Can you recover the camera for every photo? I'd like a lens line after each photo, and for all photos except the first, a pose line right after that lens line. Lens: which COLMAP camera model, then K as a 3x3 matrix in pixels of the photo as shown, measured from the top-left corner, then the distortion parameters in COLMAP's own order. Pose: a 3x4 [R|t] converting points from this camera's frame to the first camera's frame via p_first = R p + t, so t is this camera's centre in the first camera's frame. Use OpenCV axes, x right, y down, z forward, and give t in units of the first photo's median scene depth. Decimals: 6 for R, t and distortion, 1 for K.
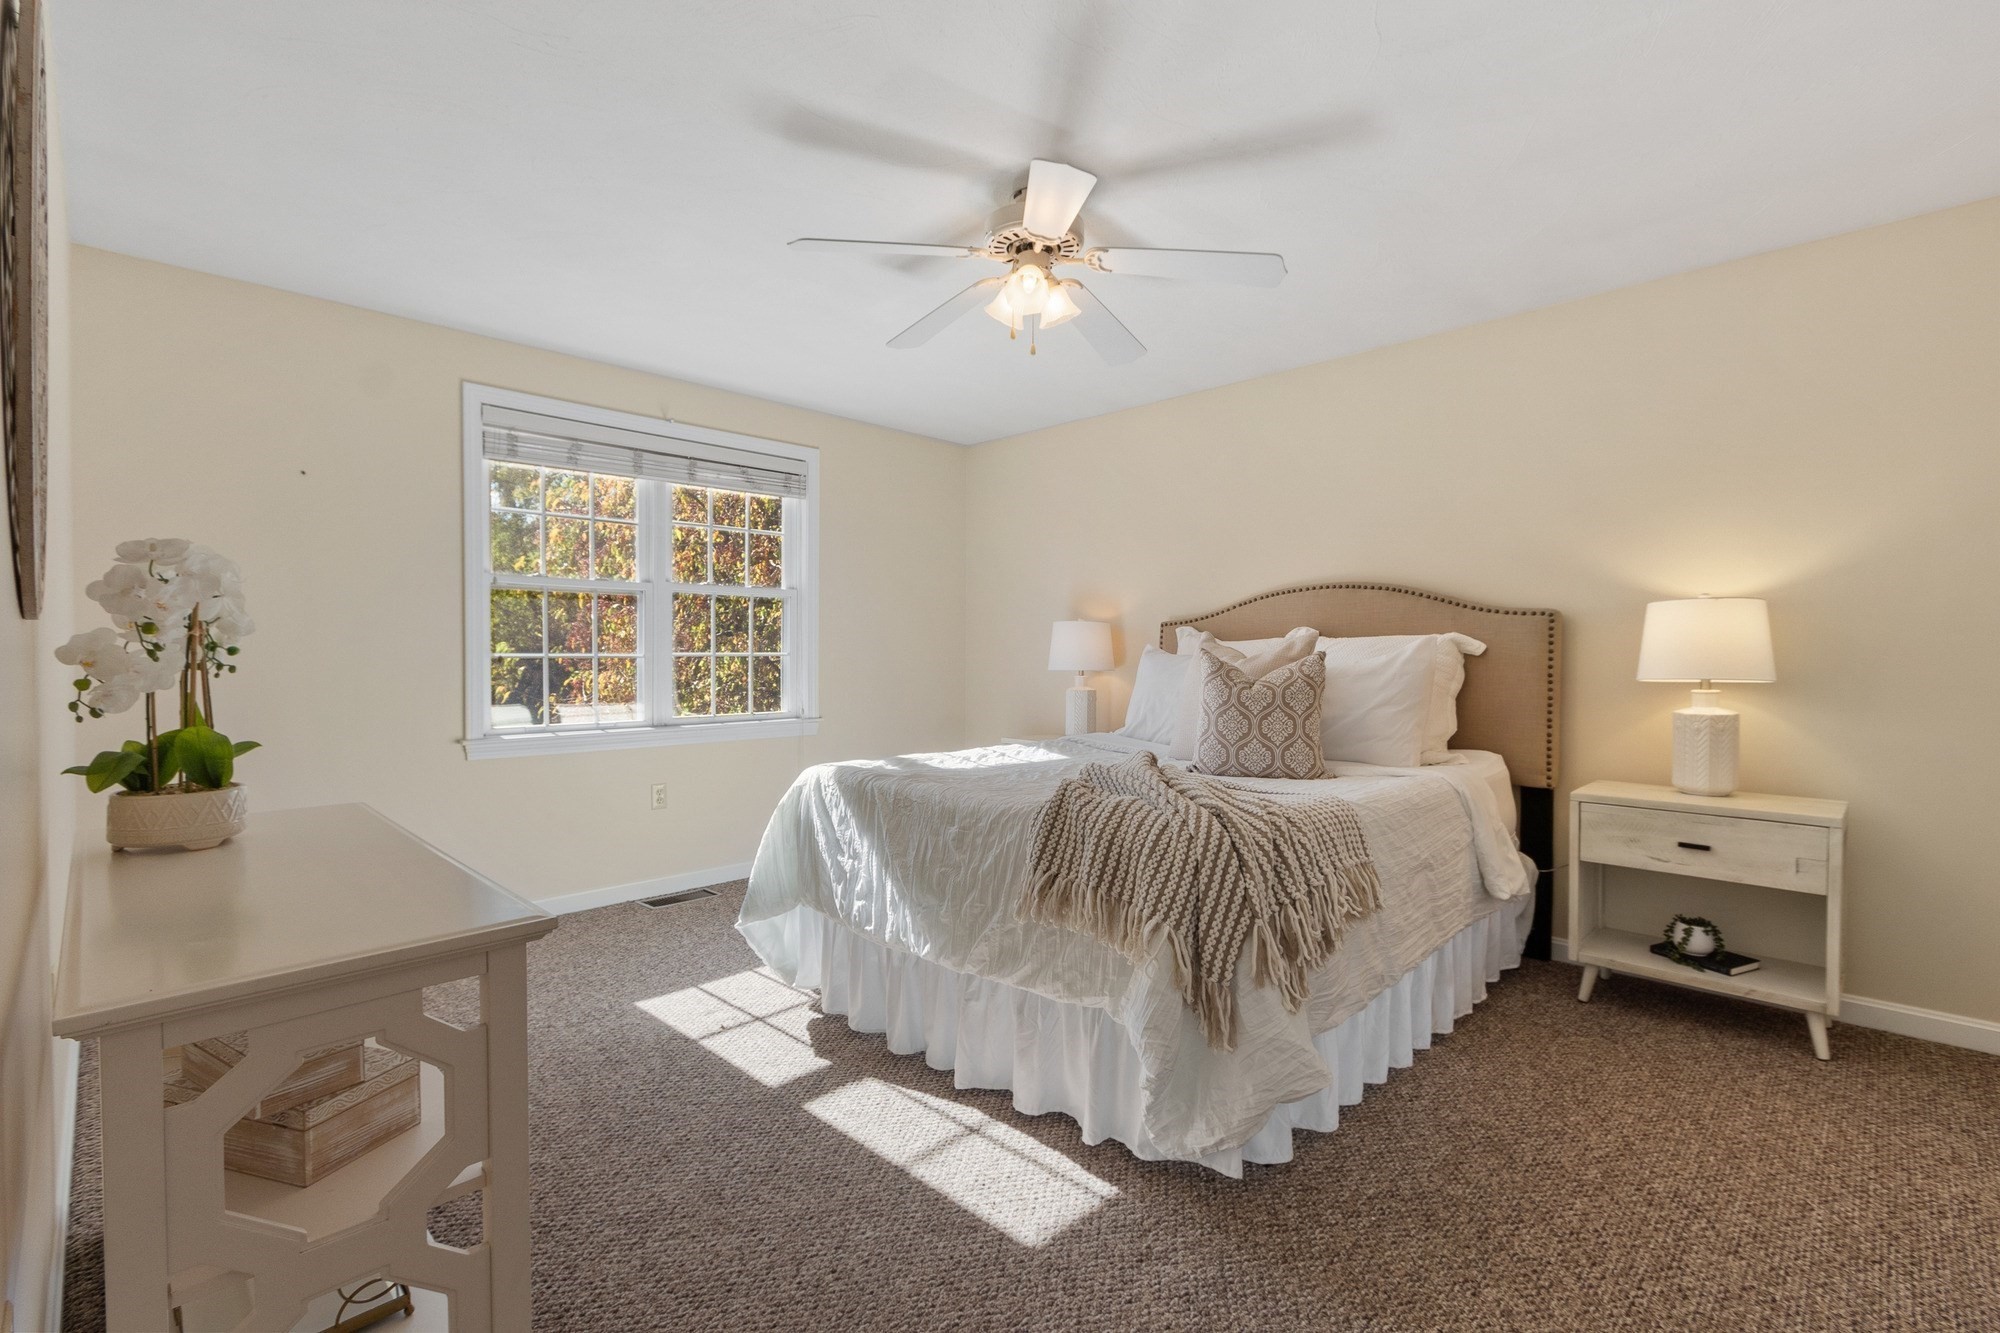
lens RADIAL K [[879.1, 0, 988.0], [0, 879.1, 669.7], [0, 0, 1]] dist [0.000360, 0.000224]
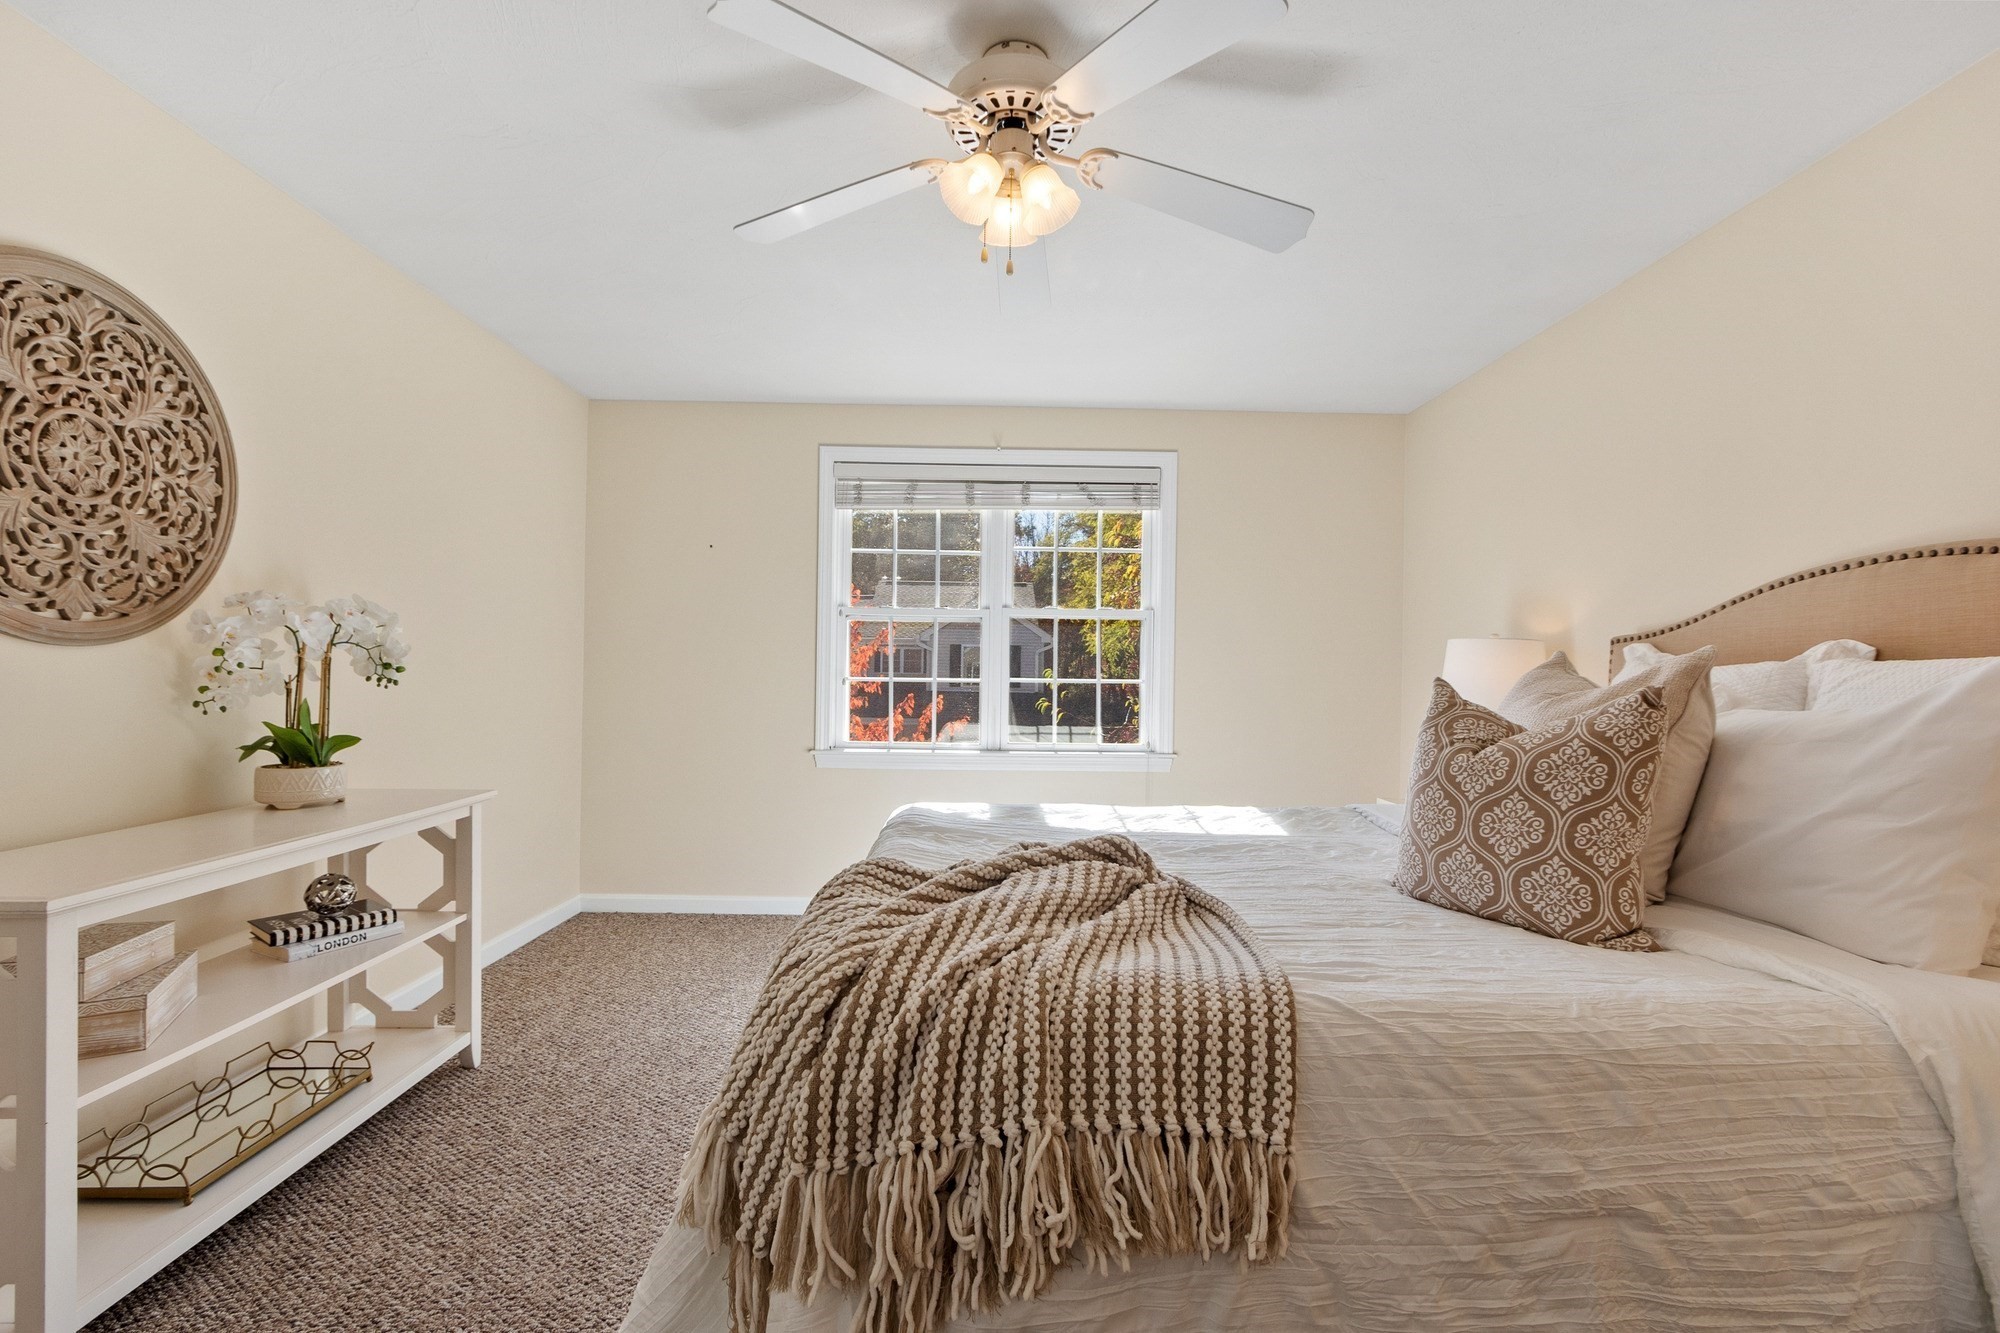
lens RADIAL K [[879.1, 0, 988.0], [0, 879.1, 669.7], [0, 0, 1]] dist [0.000360, 0.000224]
pose [[0.715699, 0.002241, -0.698405, 0.383024], [-0.027557, 0.999307, -0.025033, -0.005996], [0.697865, 0.037162, 0.715265, 0.328632]]
